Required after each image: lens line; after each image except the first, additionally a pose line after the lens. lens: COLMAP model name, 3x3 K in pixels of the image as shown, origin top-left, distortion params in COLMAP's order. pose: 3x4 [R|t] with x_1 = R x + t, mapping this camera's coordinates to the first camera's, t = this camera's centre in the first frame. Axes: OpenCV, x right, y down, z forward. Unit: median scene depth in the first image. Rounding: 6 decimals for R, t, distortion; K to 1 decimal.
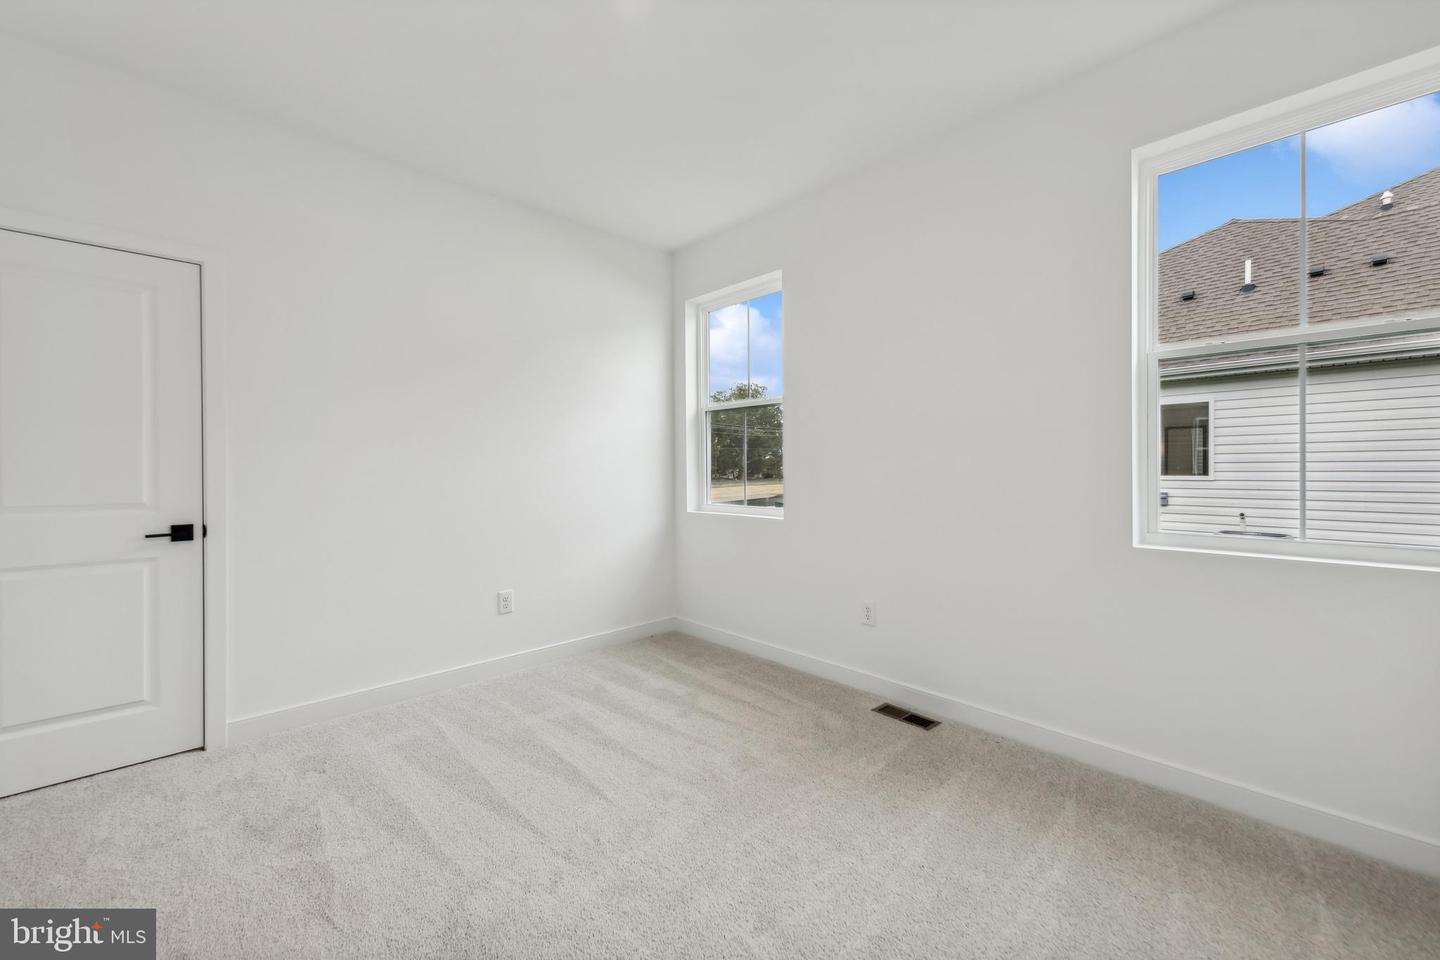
lens RADIAL K [[581.0, 0, 706.3], [0, 581.0, 476.9], [0, 0, 1]] dist [0.009959, -0.002676]
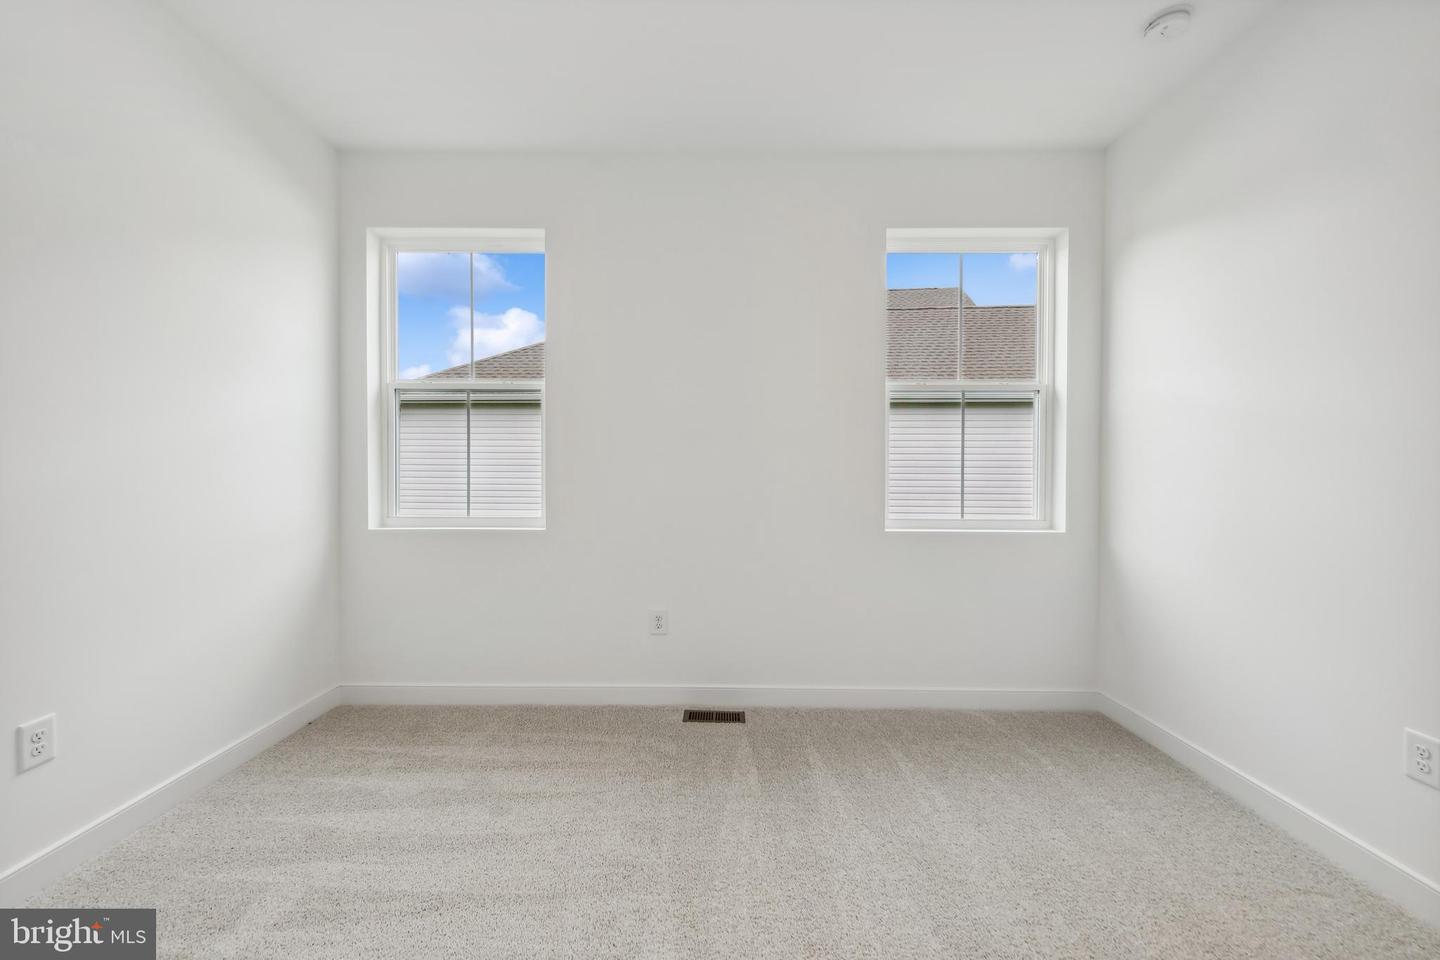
lens RADIAL K [[581.0, 0, 713.4], [0, 581.0, 477.2], [0, 0, 1]] dist [0.009959, -0.002676]
pose [[0.675474, -0.001508, 0.737383, -0.363302], [0.003269, 0.999994, -0.000950, -0.000665], [-0.737377, 0.003052, 0.675475, 0.297568]]
